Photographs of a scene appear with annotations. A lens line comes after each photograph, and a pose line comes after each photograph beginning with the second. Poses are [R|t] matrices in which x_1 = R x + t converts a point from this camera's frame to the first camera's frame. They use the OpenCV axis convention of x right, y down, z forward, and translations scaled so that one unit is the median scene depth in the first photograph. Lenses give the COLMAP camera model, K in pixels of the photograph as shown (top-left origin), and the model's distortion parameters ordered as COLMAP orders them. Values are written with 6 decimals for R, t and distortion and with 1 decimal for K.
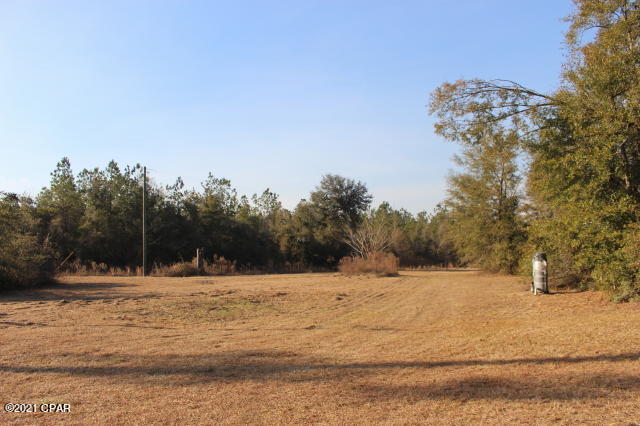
lens RADIAL K [[522.1, 0, 320.0], [0, 522.1, 213.0], [0, 0, 1]] dist [-0.165508, 0.124606]
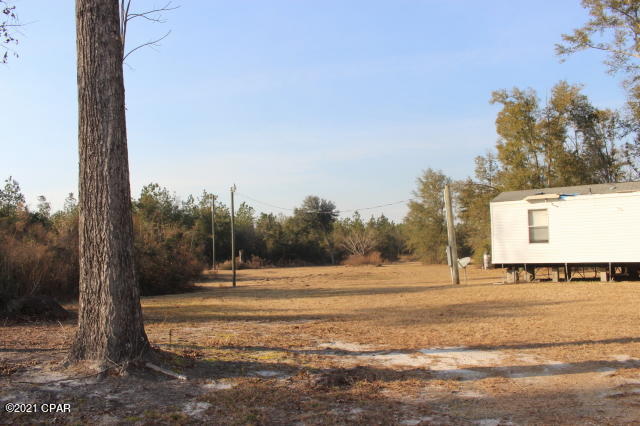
lens RADIAL K [[522.1, 0, 320.0], [0, 522.1, 213.0], [0, 0, 1]] dist [-0.165508, 0.124606]
pose [[0.974393, 0.005816, 0.224774, -0.271743], [-0.006481, 0.999977, 0.002221, -0.031887], [-0.224756, -0.003621, 0.974408, -0.361170]]
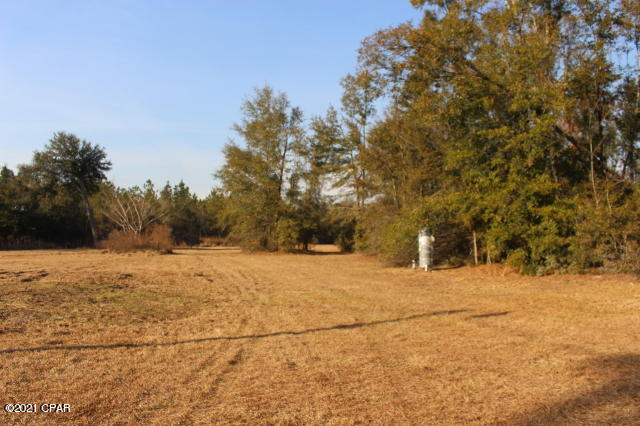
lens RADIAL K [[522.1, 0, 320.0], [0, 522.1, 213.0], [0, 0, 1]] dist [-0.165508, 0.124606]
pose [[0.821256, 0.042300, 0.568989, -0.096939], [-0.063570, 0.997823, 0.017575, 0.014698], [-0.567007, -0.050604, 0.822157, 0.098464]]
